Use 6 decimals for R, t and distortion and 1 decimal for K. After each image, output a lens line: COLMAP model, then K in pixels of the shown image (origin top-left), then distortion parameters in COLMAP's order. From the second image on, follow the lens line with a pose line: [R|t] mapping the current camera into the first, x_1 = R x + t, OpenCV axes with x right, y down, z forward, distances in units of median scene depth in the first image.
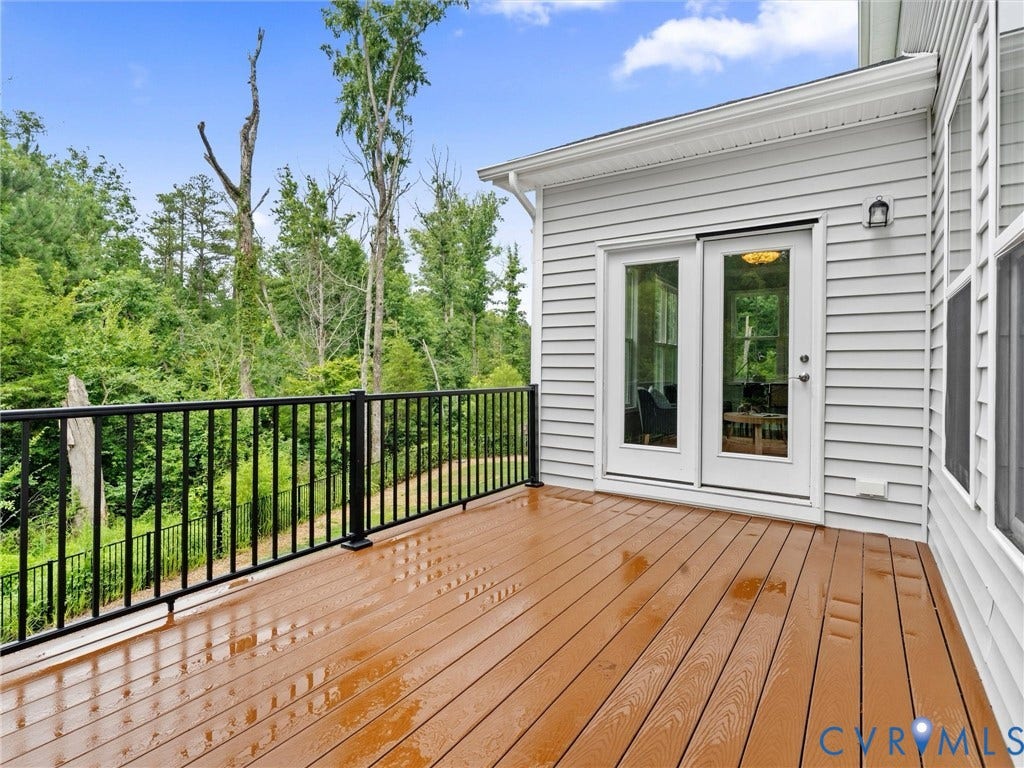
lens RADIAL K [[514.0, 0, 509.2], [0, 514.0, 377.6], [0, 0, 1]] dist [-0.002015, -0.000855]
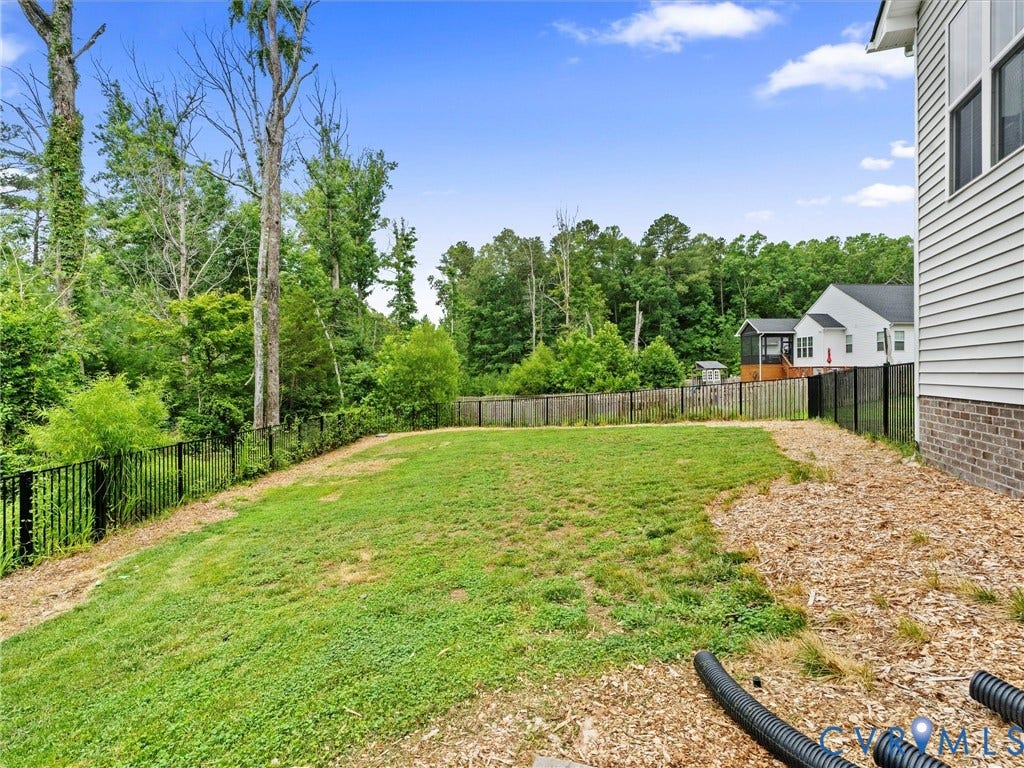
lens RADIAL K [[514.0, 0, 509.2], [0, 514.0, 377.6], [0, 0, 1]] dist [-0.002015, -0.000855]
pose [[0.967099, -0.013348, 0.254049, -0.072620], [0.015033, 0.999876, -0.004692, 0.056184], [-0.253955, 0.008357, 0.967180, 0.122132]]
